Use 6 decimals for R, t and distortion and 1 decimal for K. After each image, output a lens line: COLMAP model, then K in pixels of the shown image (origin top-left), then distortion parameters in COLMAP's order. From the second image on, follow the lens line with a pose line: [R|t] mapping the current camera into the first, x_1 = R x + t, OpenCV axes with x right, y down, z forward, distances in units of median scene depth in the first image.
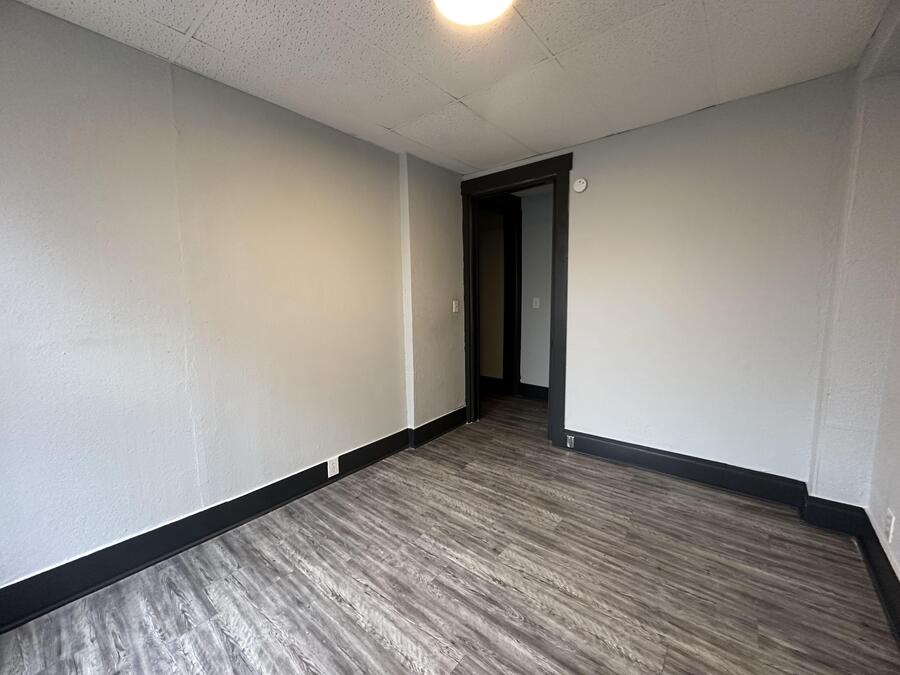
lens RADIAL K [[363.3, 0, 450.0], [0, 363.3, 337.5], [0, 0, 1]] dist [-0.001769, -0.000254]
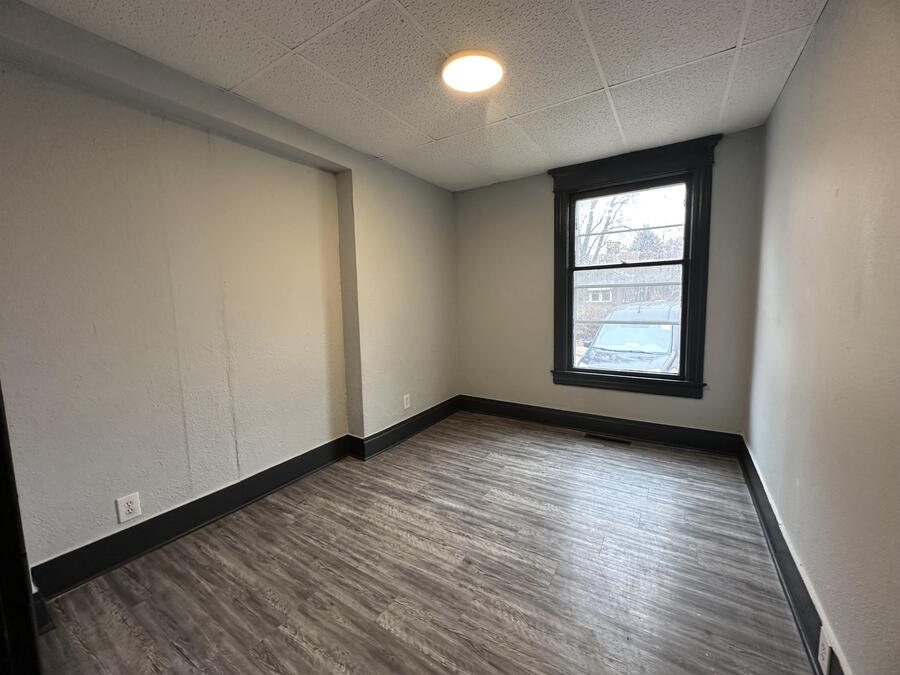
lens RADIAL K [[363.3, 0, 450.0], [0, 363.3, 337.5], [0, 0, 1]] dist [-0.001769, -0.000254]
pose [[-0.992128, 0.050742, -0.114485, 0.264606], [0.024707, 0.975572, 0.218285, -0.210623], [0.122765, 0.213739, -0.969146, 1.875388]]
